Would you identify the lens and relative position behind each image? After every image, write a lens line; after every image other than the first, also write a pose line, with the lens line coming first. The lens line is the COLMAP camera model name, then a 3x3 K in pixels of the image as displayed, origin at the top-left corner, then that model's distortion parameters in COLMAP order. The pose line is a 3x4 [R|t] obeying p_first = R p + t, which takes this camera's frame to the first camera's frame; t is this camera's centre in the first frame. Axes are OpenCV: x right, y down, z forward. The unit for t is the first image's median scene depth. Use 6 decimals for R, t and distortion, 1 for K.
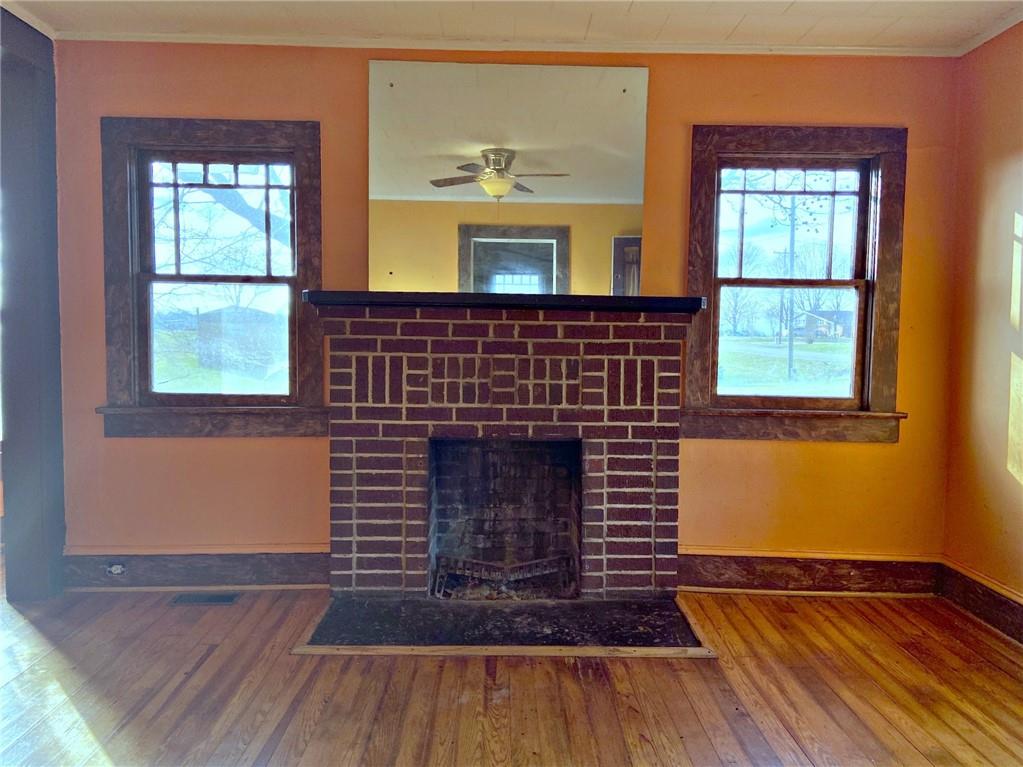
lens RADIAL K [[862.1, 0, 515.9], [0, 862.1, 341.8], [0, 0, 1]] dist [0.086389, -0.058606]
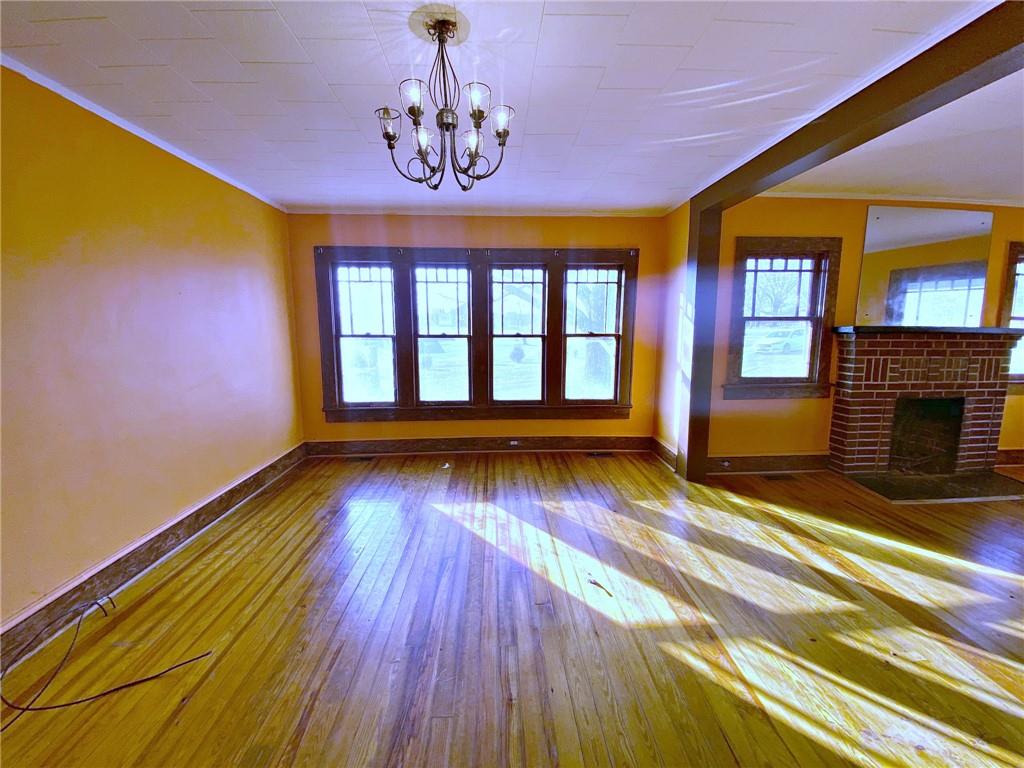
lens RADIAL K [[433.7, 0, 506.5], [0, 433.7, 381.0], [0, 0, 1]] dist [0.004087, -0.012965]
pose [[0.998980, -0.016740, 0.041932, -1.042662], [0.012921, 0.995882, 0.089732, -0.030574], [-0.043261, -0.089099, 0.995083, 0.046452]]
